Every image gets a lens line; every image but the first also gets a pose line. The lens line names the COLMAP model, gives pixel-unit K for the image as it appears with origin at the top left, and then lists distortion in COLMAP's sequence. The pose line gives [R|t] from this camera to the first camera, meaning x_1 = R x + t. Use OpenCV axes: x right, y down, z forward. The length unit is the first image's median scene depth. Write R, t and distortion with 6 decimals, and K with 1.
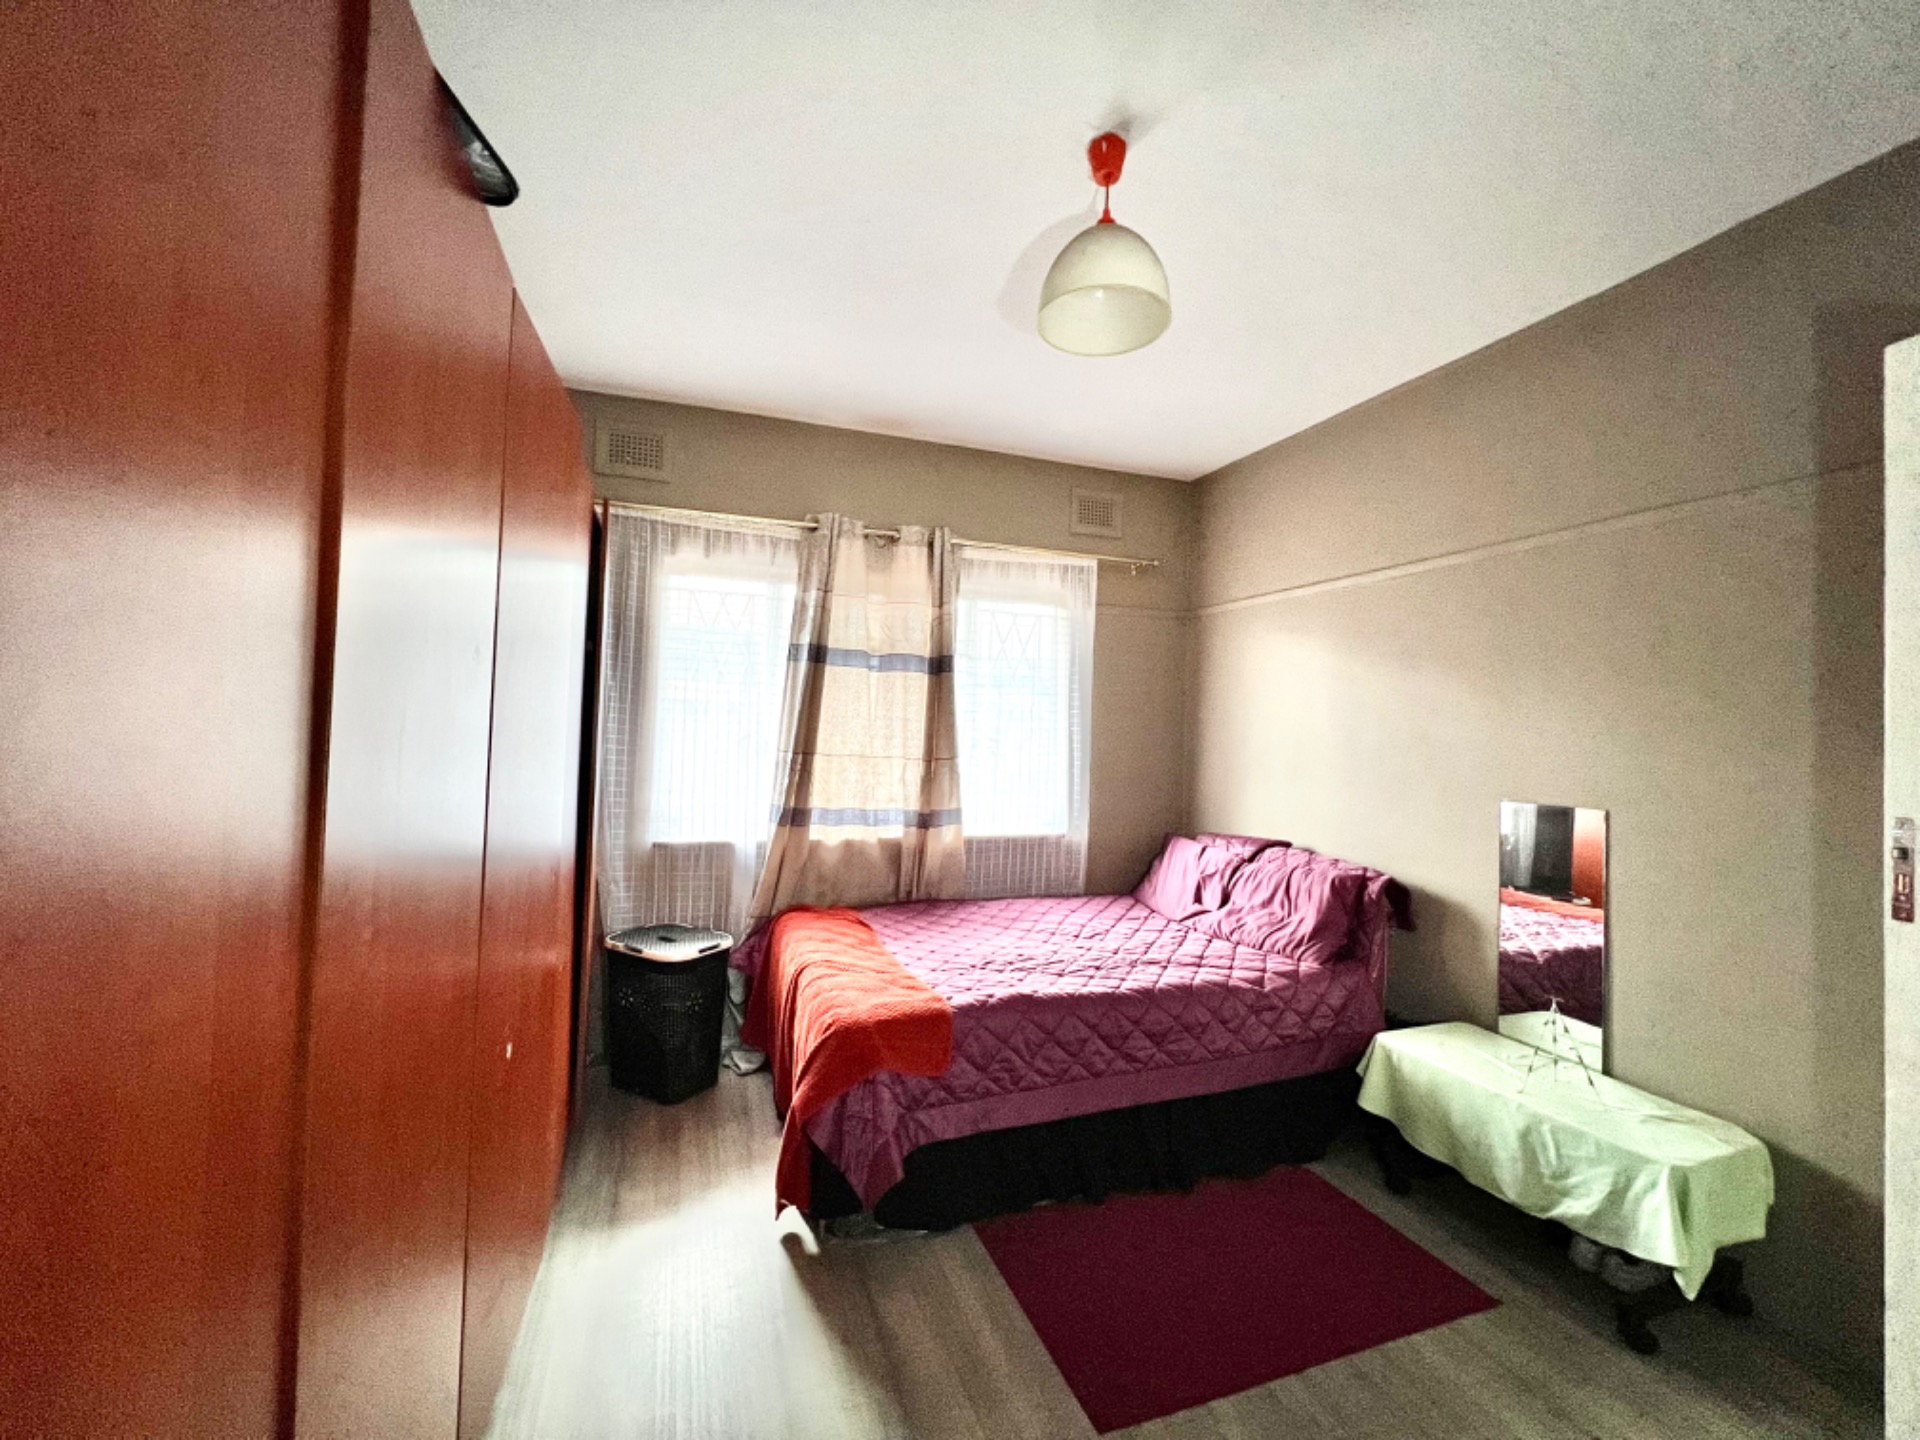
lens RADIAL K [[770.6, 0, 956.1], [0, 770.6, 713.3], [0, 0, 1]] dist [-0.001402, 0.000042]
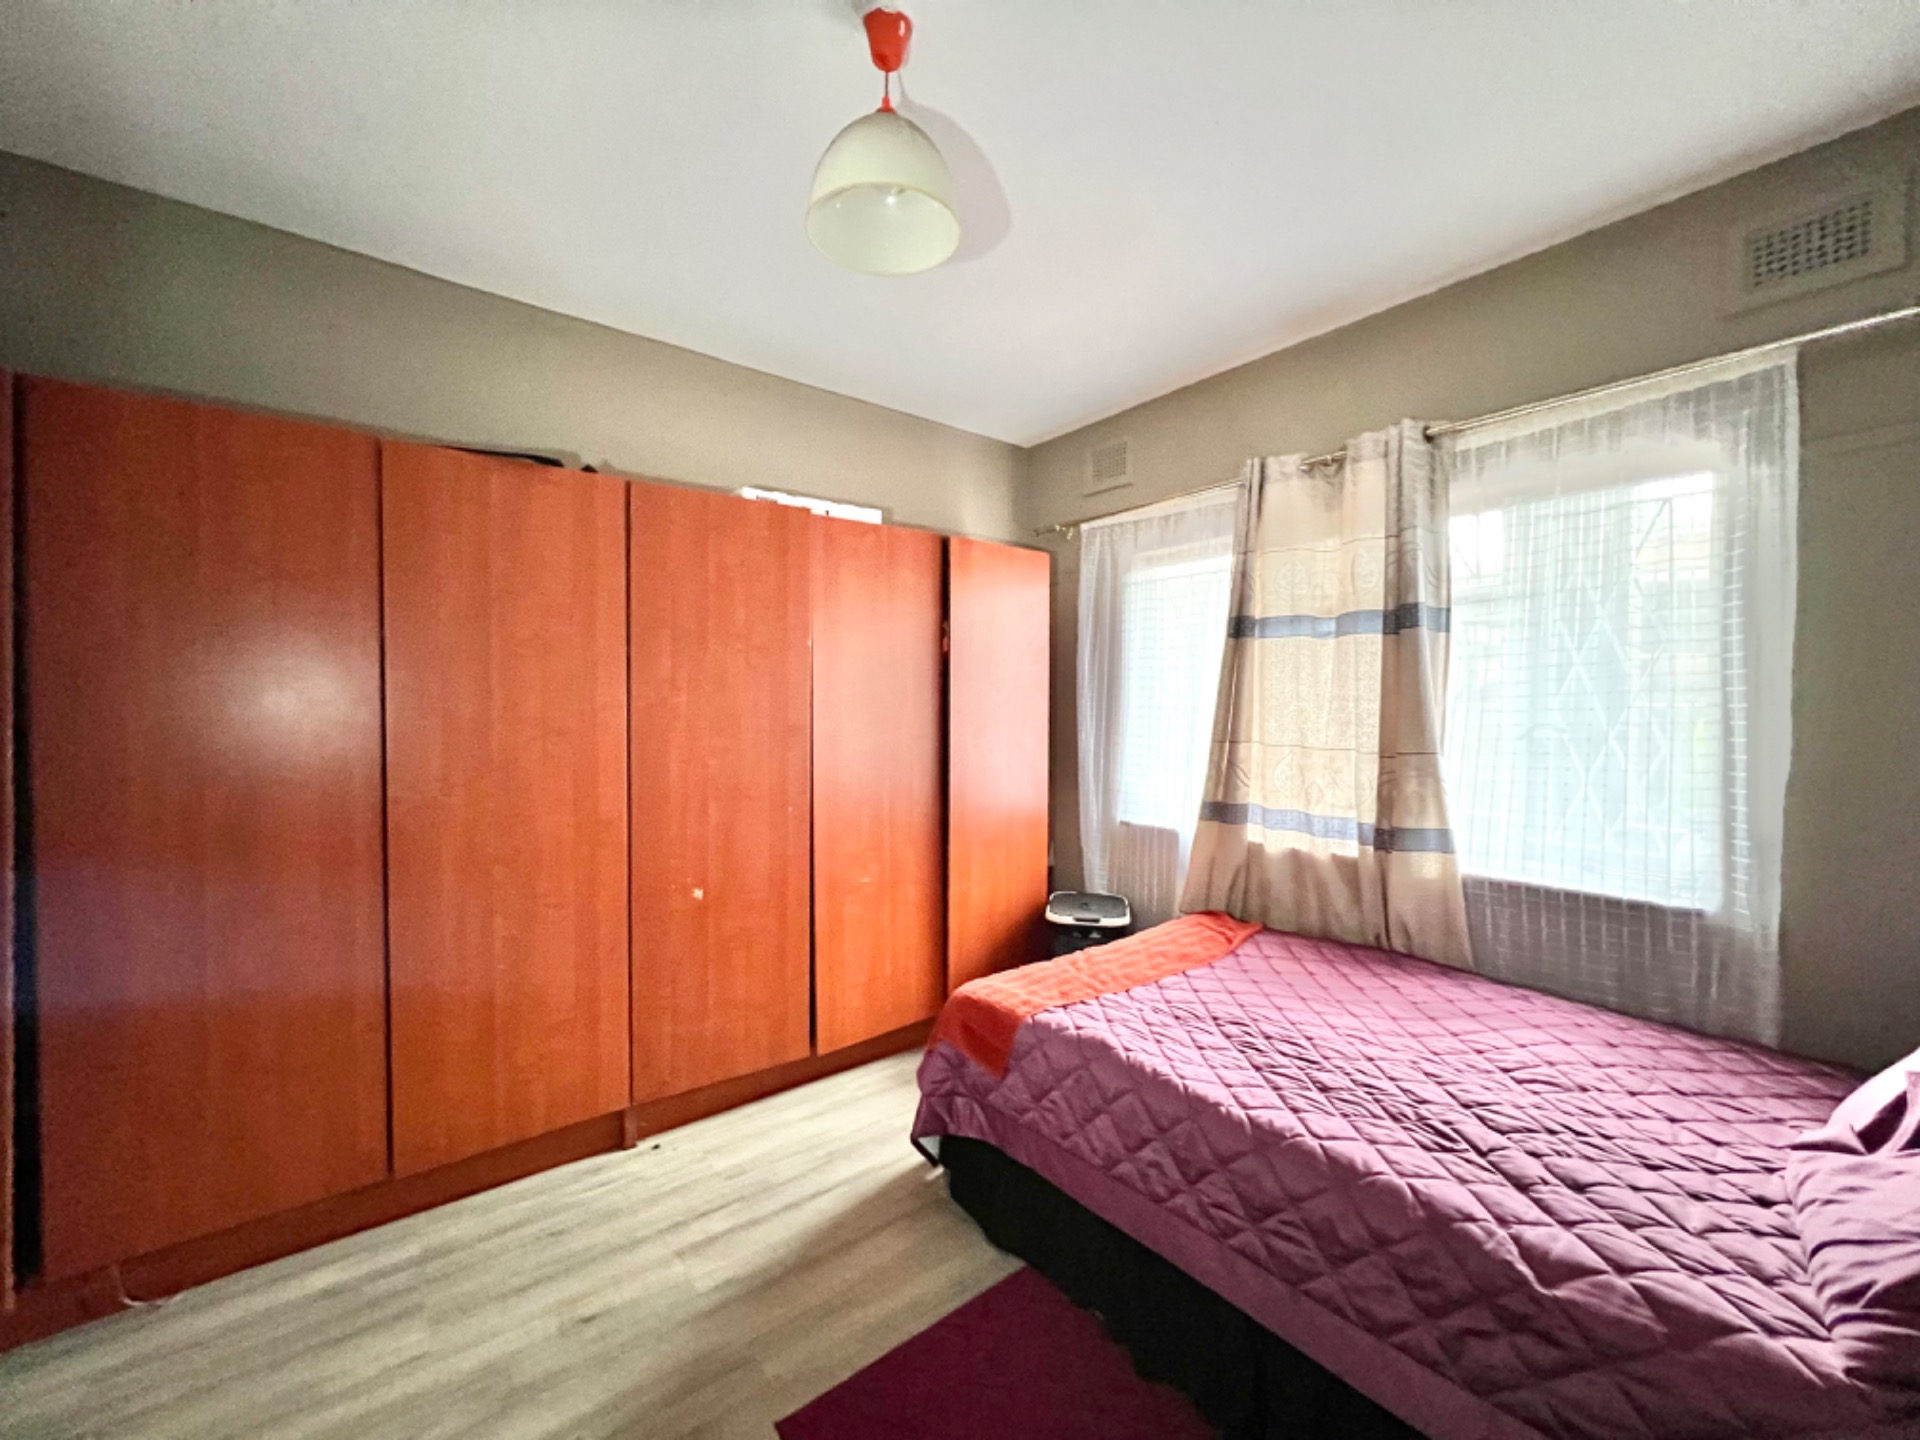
lens RADIAL K [[769.5, 0, 956.3], [0, 769.5, 718.9], [0, 0, 1]] dist [-0.000867, -0.000784]
pose [[0.319810, -0.011248, -0.947415, 0.528313], [0.021387, 0.999760, -0.004650, 0.023005], [0.947240, -0.018775, 0.319974, 0.410008]]
